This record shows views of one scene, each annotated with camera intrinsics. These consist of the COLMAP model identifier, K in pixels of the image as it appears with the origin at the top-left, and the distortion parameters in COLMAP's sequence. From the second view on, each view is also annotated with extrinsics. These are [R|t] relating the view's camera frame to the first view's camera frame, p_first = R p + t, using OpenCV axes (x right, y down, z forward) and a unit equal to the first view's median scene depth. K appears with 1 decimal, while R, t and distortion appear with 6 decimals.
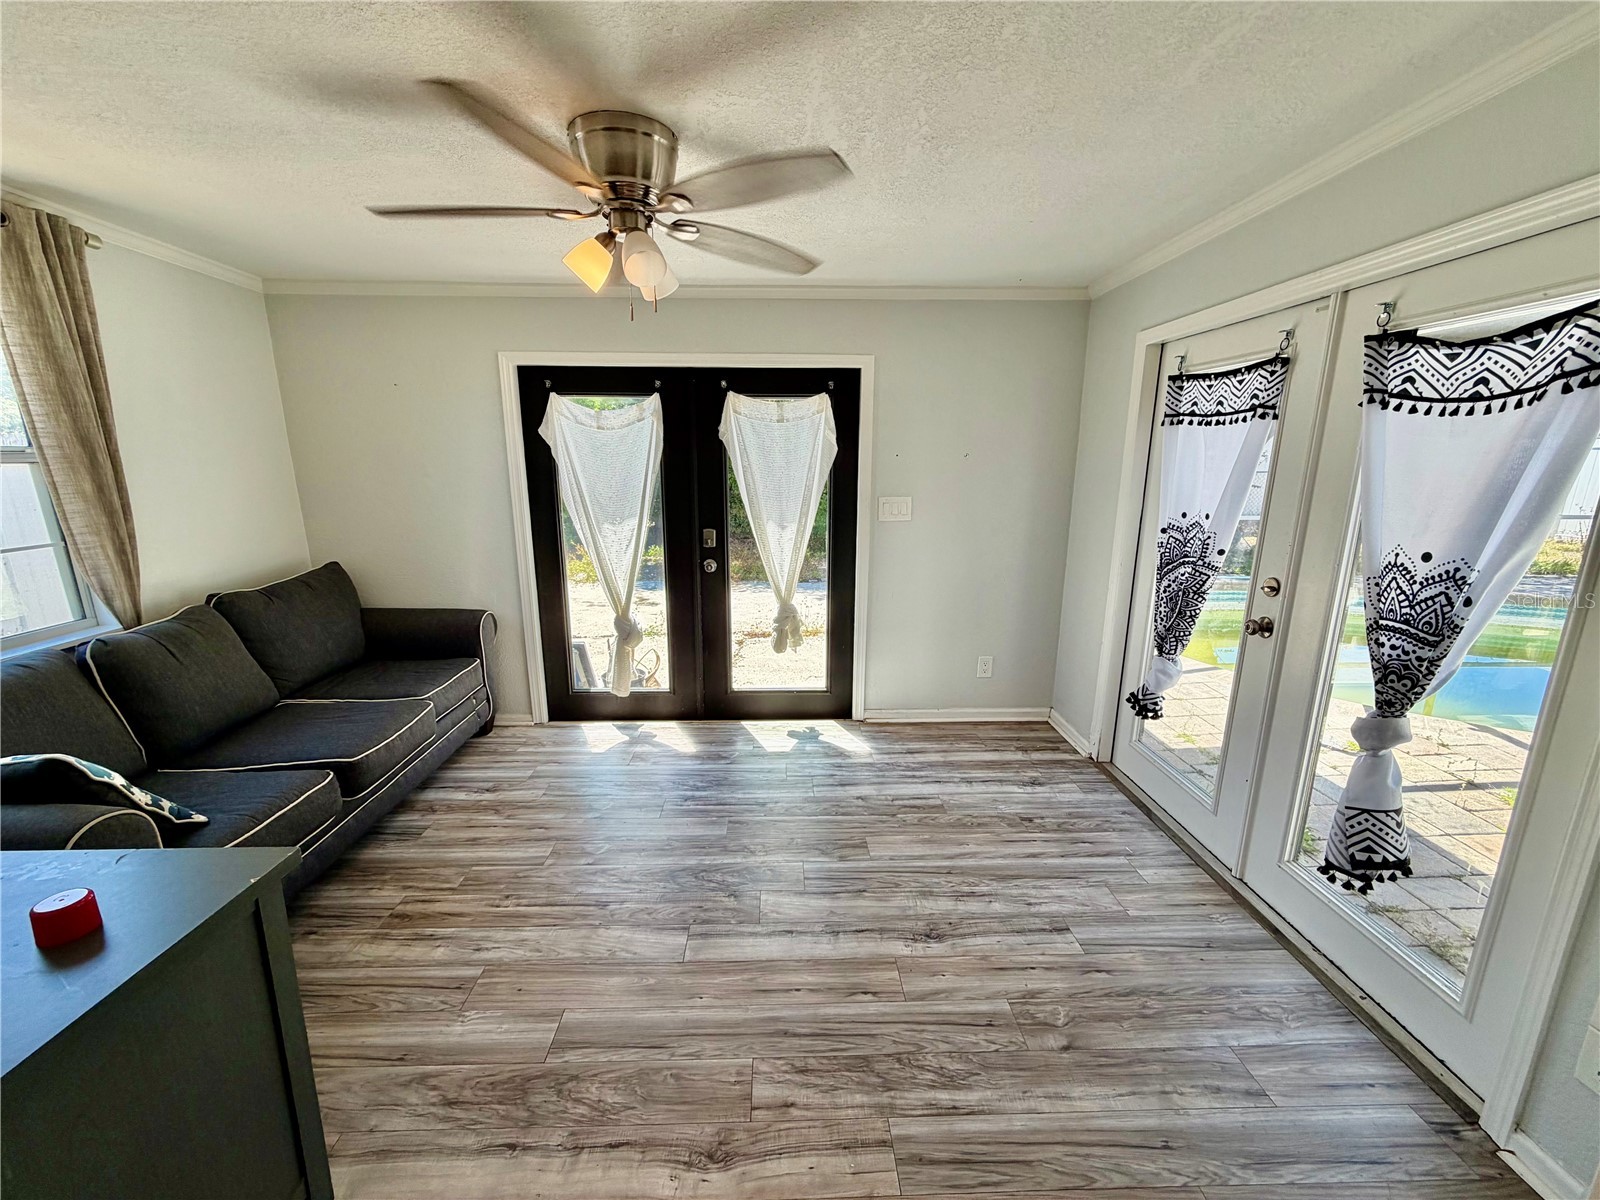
lens RADIAL K [[636.9, 0, 792.9], [0, 636.9, 601.6], [0, 0, 1]] dist [0.000560, -0.000212]
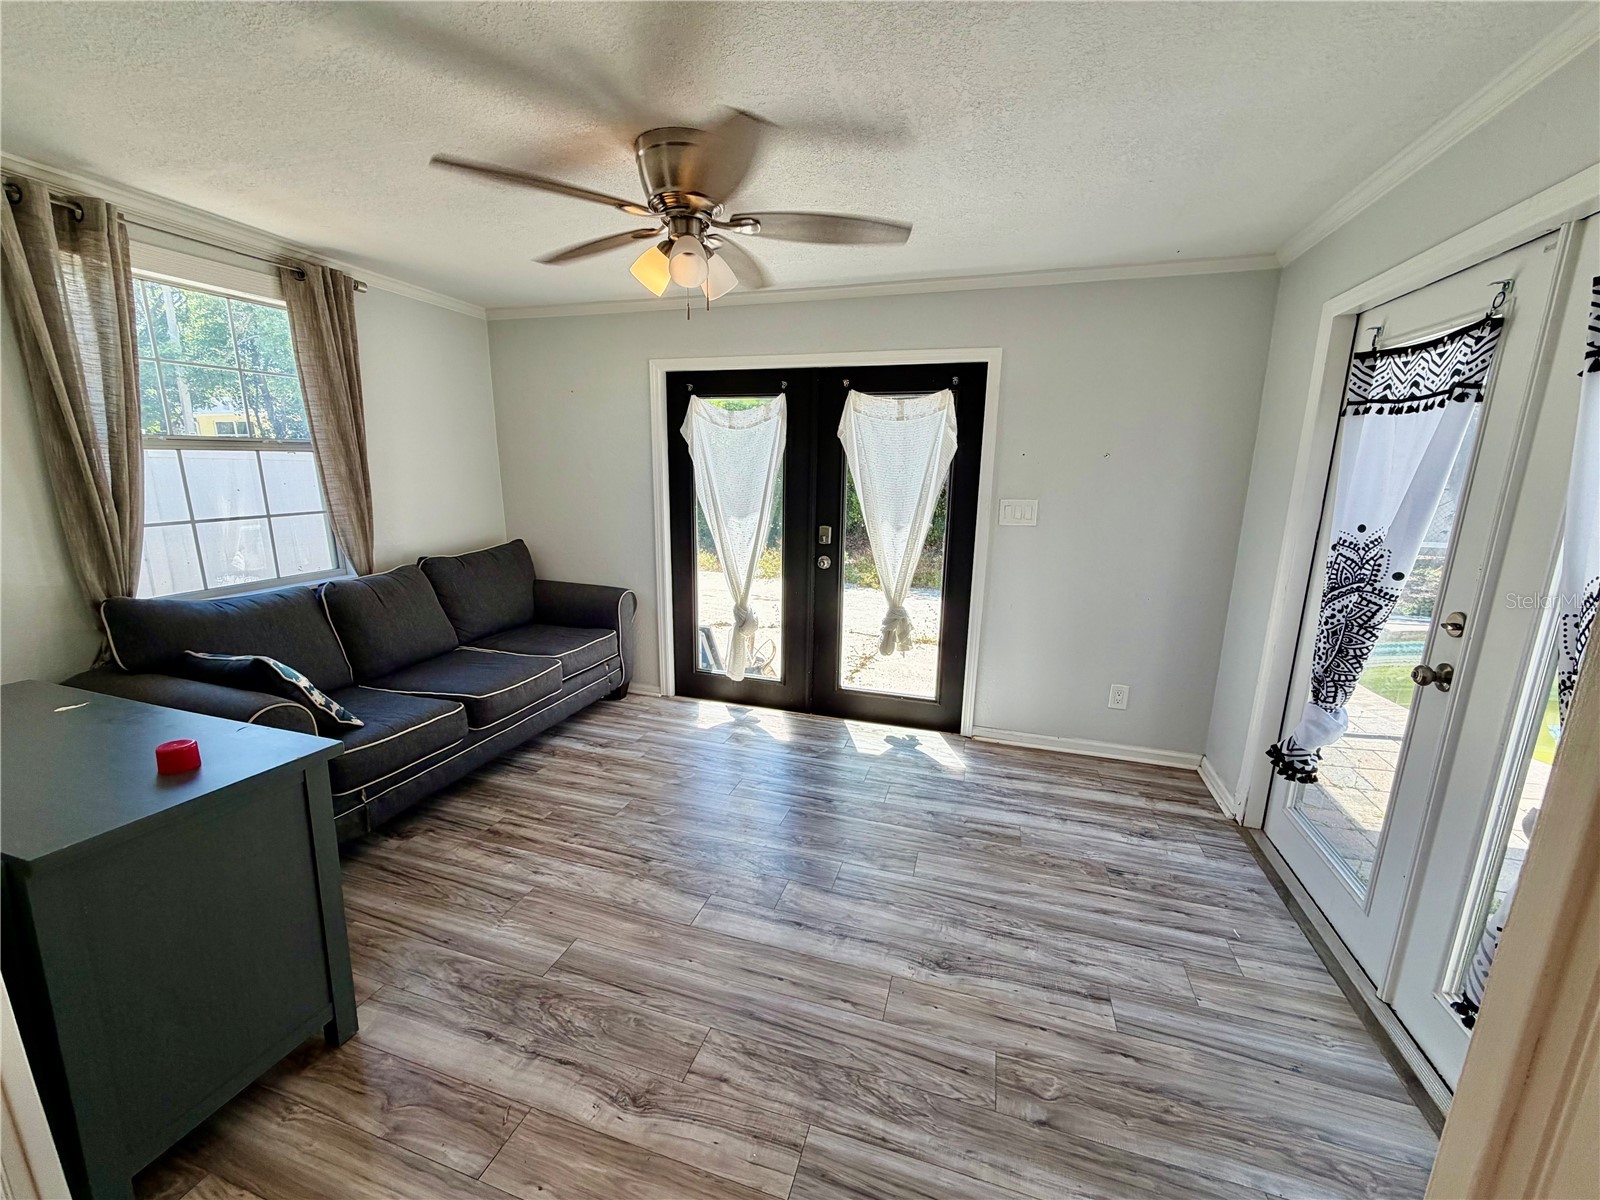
lens RADIAL K [[636.9, 0, 792.9], [0, 636.9, 601.6], [0, 0, 1]] dist [0.000560, -0.000212]
pose [[0.944124, 0.080652, -0.319571, 0.221493], [-0.084899, 0.996389, 0.000645, 0.014314], [0.318469, 0.026523, 0.947562, 0.034535]]
